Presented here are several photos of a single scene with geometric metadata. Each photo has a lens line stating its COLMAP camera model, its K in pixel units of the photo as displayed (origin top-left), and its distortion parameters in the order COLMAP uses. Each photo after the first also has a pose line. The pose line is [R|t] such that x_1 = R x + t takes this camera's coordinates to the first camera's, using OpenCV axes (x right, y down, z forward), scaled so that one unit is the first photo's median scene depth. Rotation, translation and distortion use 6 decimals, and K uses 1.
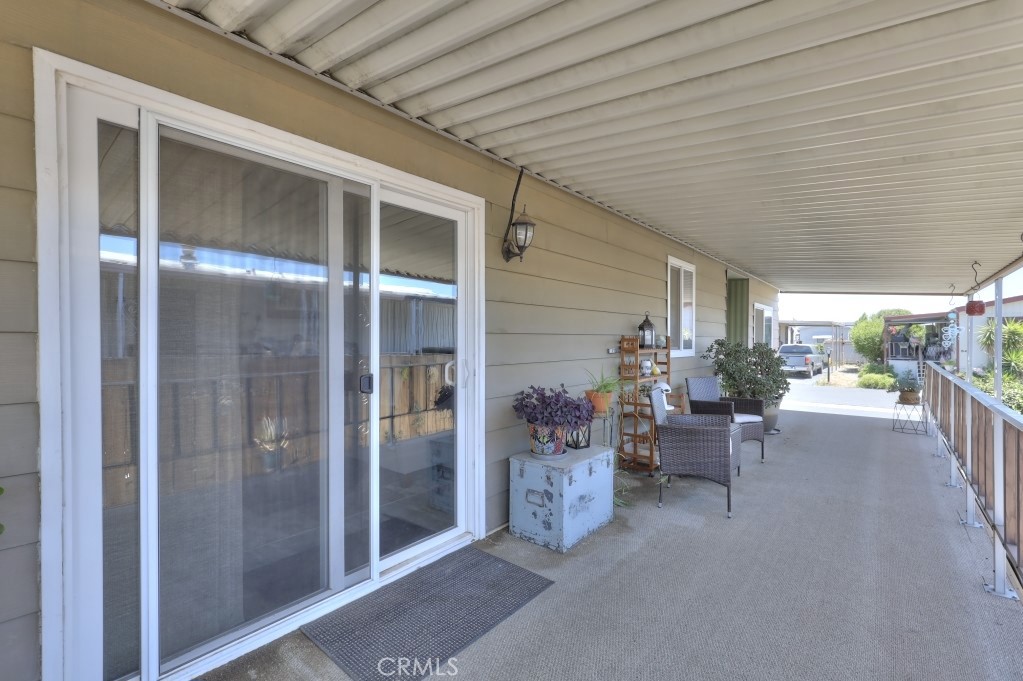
lens RADIAL K [[462.0, 0, 511.9], [0, 462.0, 341.2], [0, 0, 1]] dist [0.000208, -0.000038]
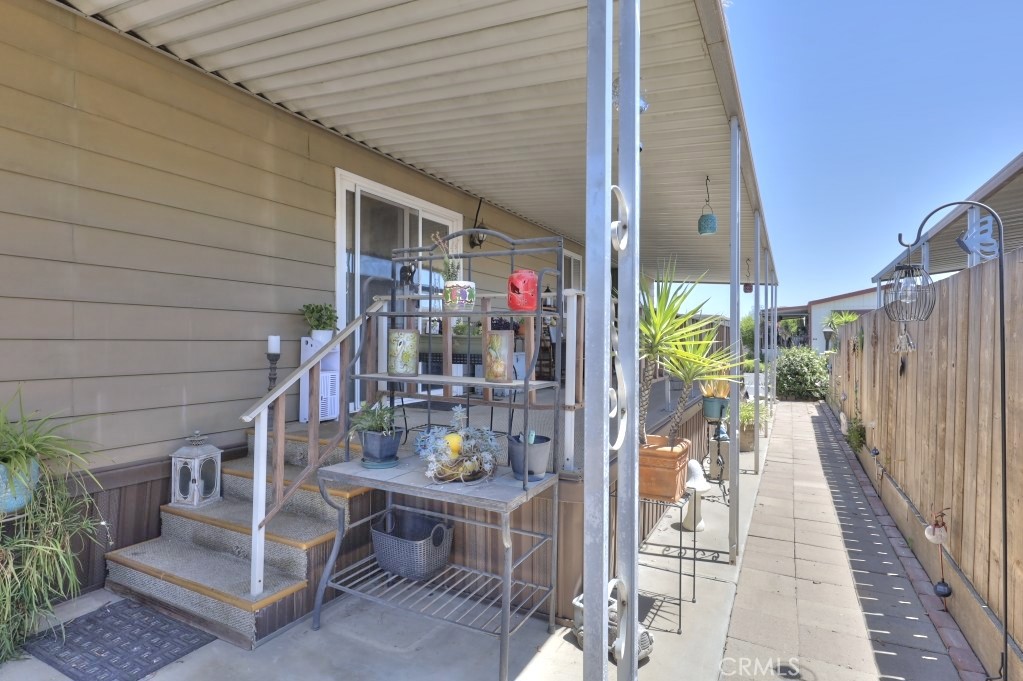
lens RADIAL K [[526.0, 0, 511.5], [0, 526.0, 340.5], [0, 0, 1]] dist [-0.000199, -0.000464]
pose [[0.979838, -0.003518, 0.199762, -0.281782], [0.004756, 0.999972, -0.005715, 0.208675], [-0.199737, 0.006550, 0.979828, -1.087134]]
